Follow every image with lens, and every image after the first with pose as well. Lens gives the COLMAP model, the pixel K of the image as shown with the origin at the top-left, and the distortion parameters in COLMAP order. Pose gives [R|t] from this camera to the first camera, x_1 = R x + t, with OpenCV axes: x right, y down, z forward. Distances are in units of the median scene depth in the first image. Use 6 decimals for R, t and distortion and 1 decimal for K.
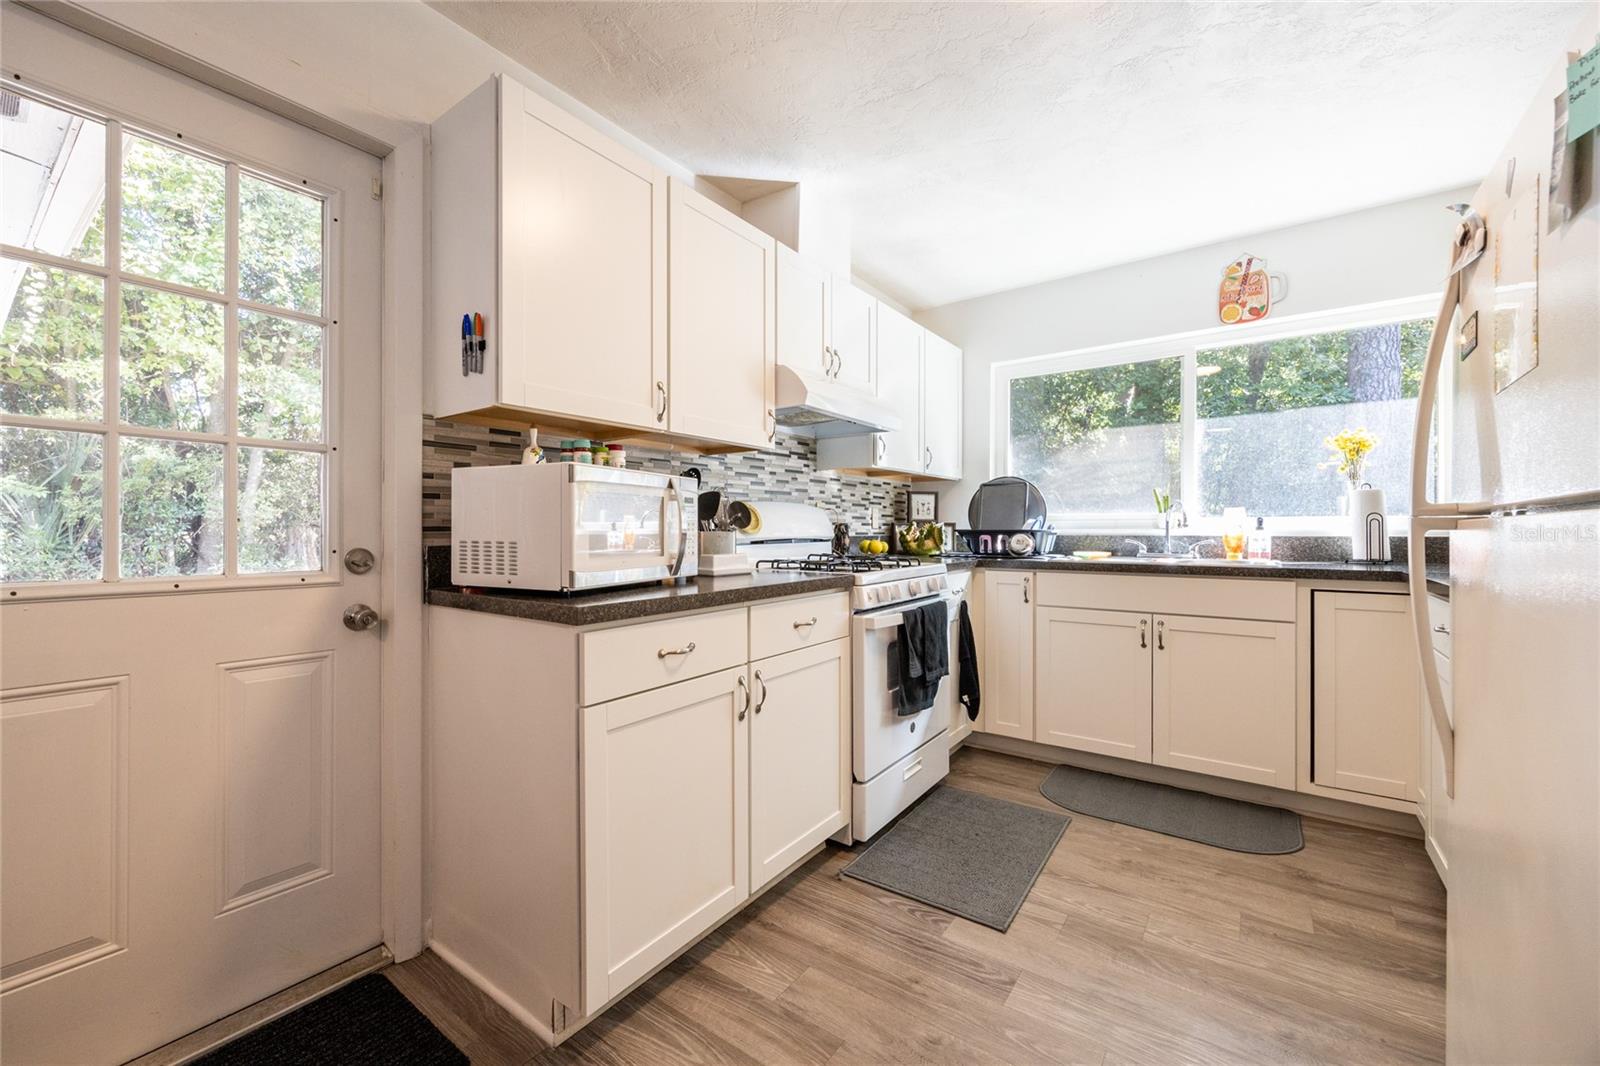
lens RADIAL K [[620.8, 0, 747.1], [0, 620.8, 533.9], [0, 0, 1]] dist [-0.003563, 0.000860]
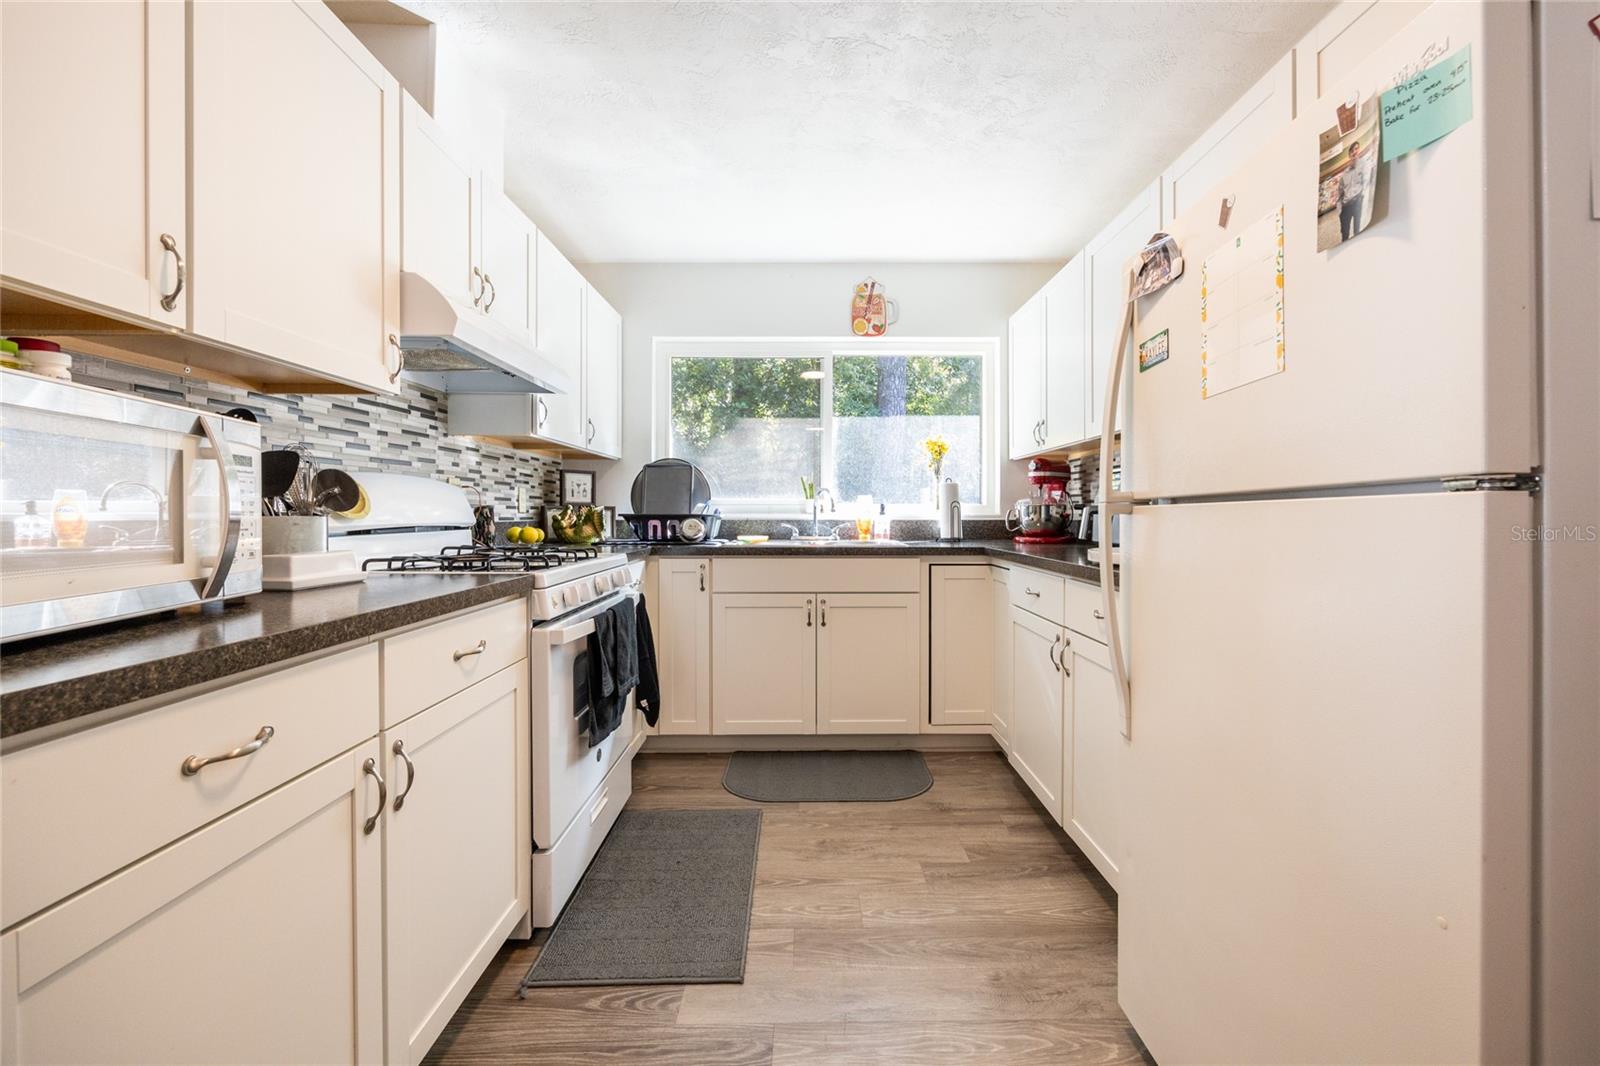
lens RADIAL K [[620.8, 0, 794.0], [0, 620.8, 520.5], [0, 0, 1]] dist [-0.003563, 0.000860]
pose [[0.777363, -0.004912, 0.629033, -0.051493], [0.003151, 0.999987, 0.003915, -0.000490], [-0.629044, -0.001061, 0.777369, 0.223285]]
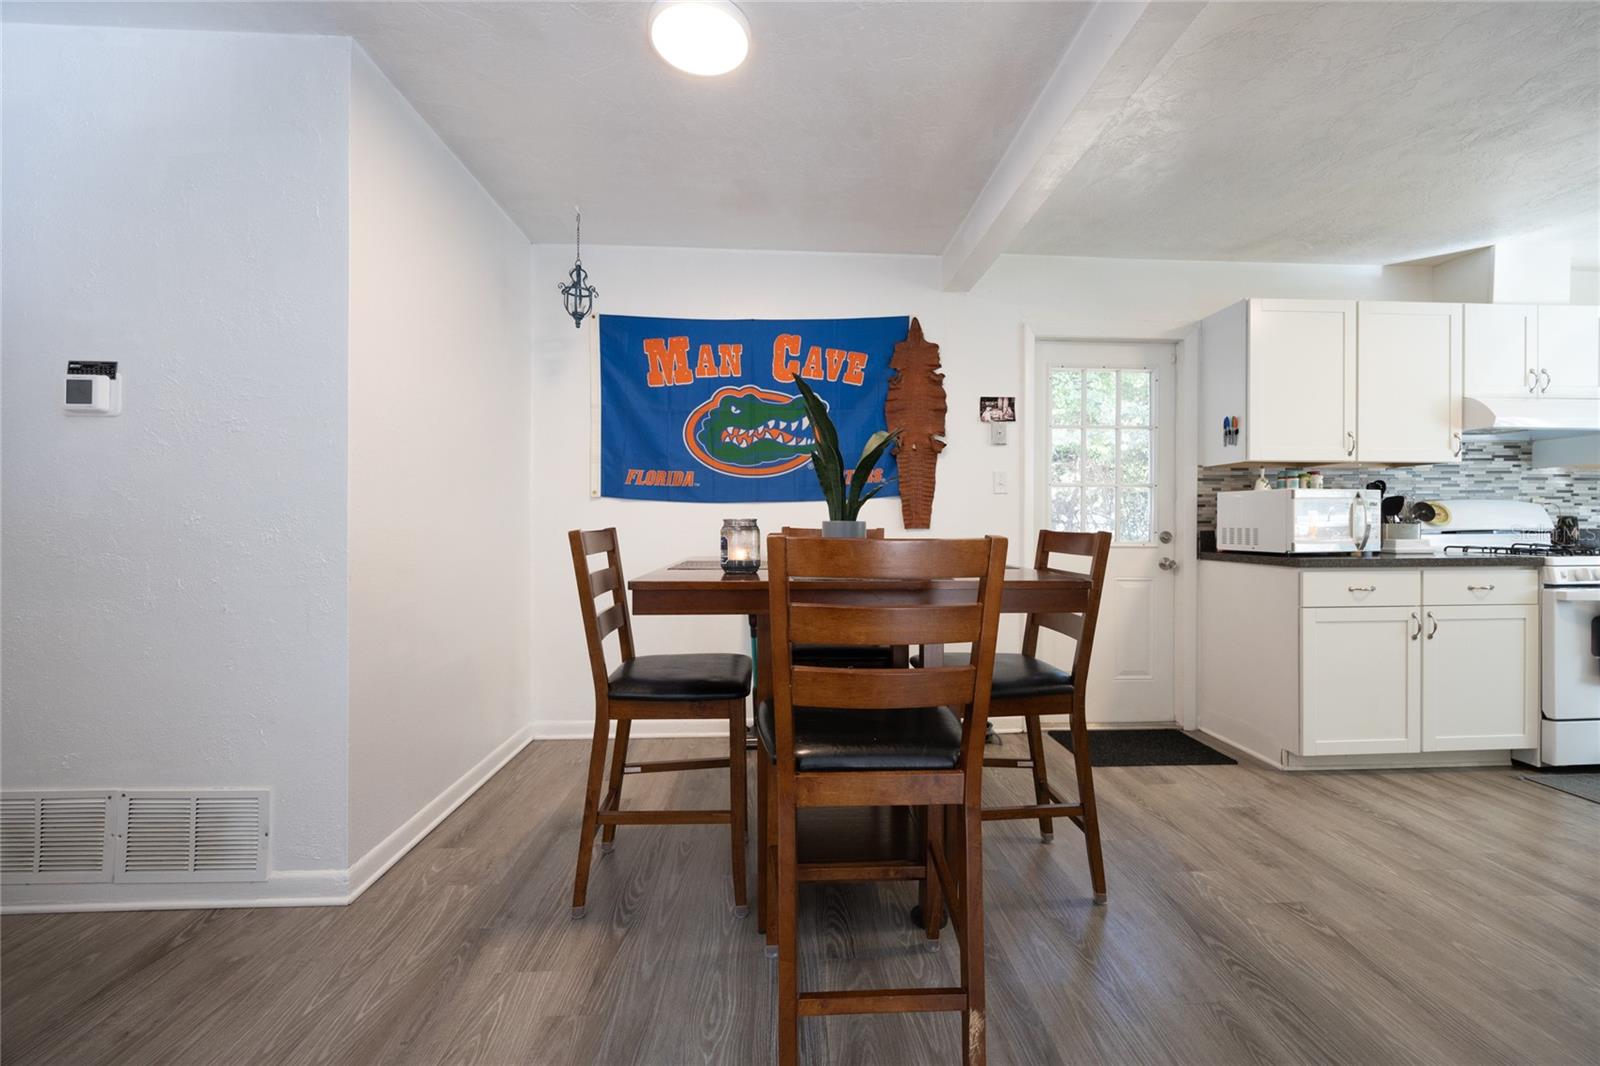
lens RADIAL K [[620.8, 0, 818.5], [0, 620.8, 526.2], [0, 0, 1]] dist [-0.003563, 0.000860]
pose [[0.668605, 0.004442, -0.743604, 0.120510], [-0.005339, 0.999985, 0.001173, 0.007337], [0.743599, 0.003185, 0.668619, -0.988667]]
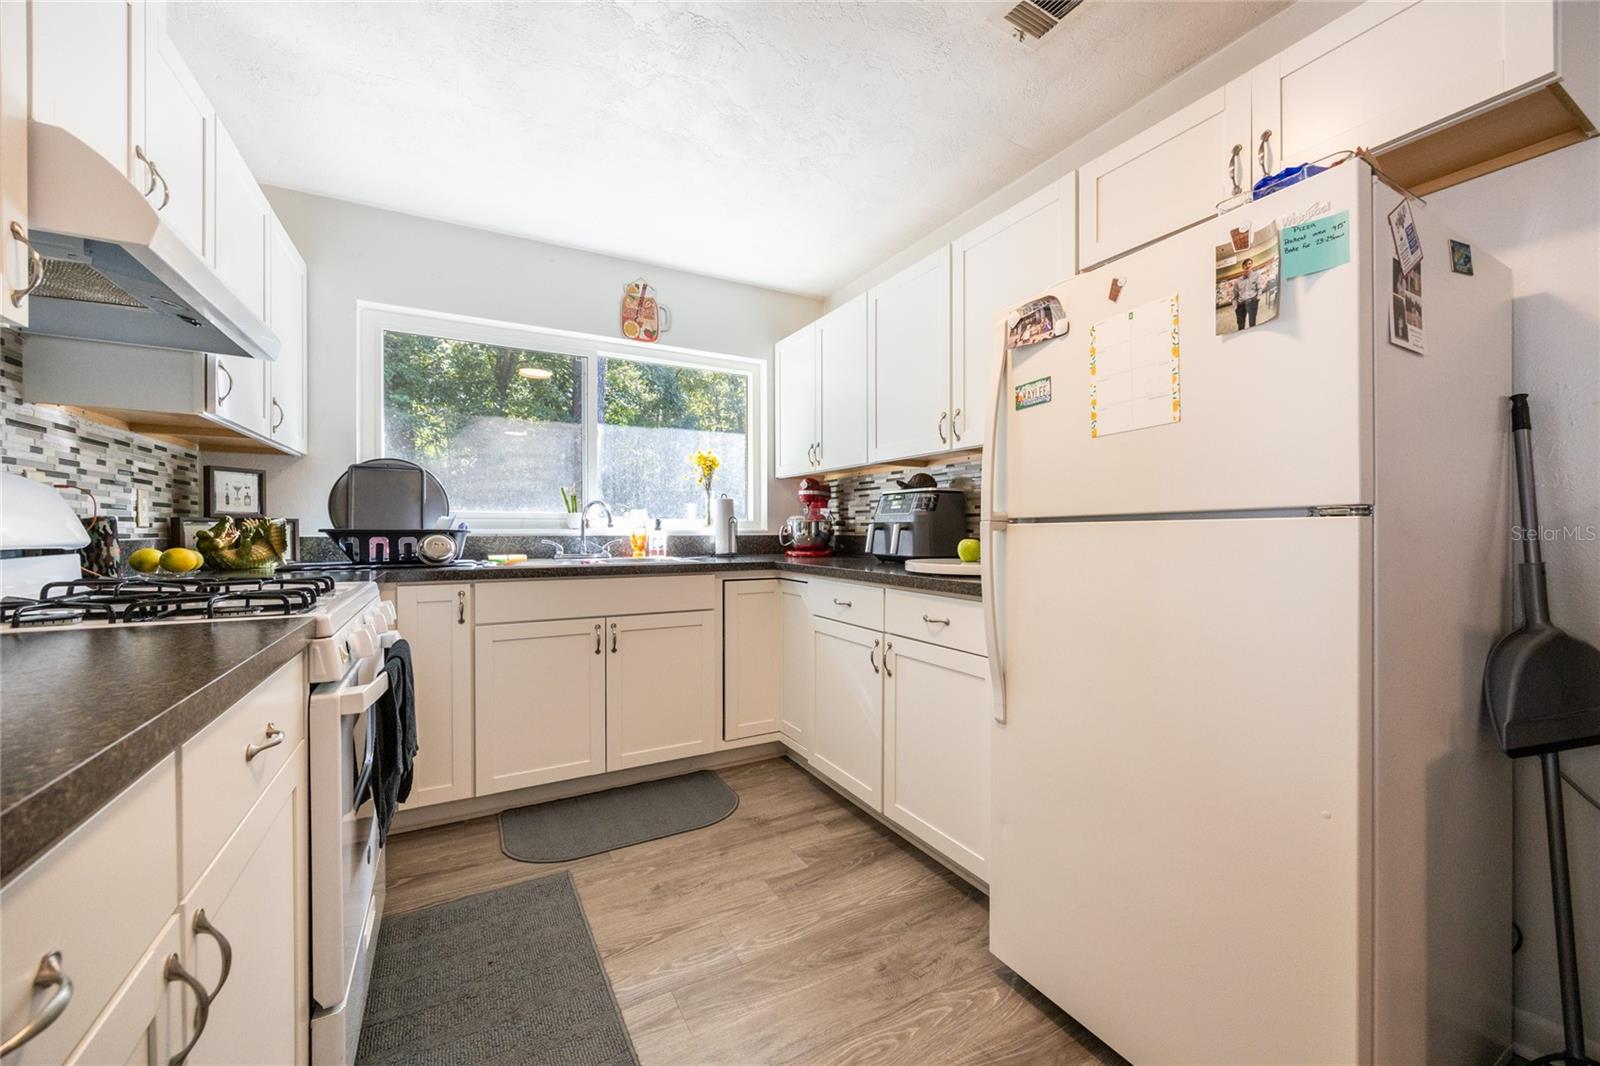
lens RADIAL K [[620.8, 0, 779.1], [0, 620.8, 537.2], [0, 0, 1]] dist [-0.003563, 0.000860]
pose [[0.372008, -0.010766, 0.928167, -0.158600], [0.004811, 0.999942, 0.009670, -0.003795], [-0.928217, 0.000868, 0.372038, 0.444864]]
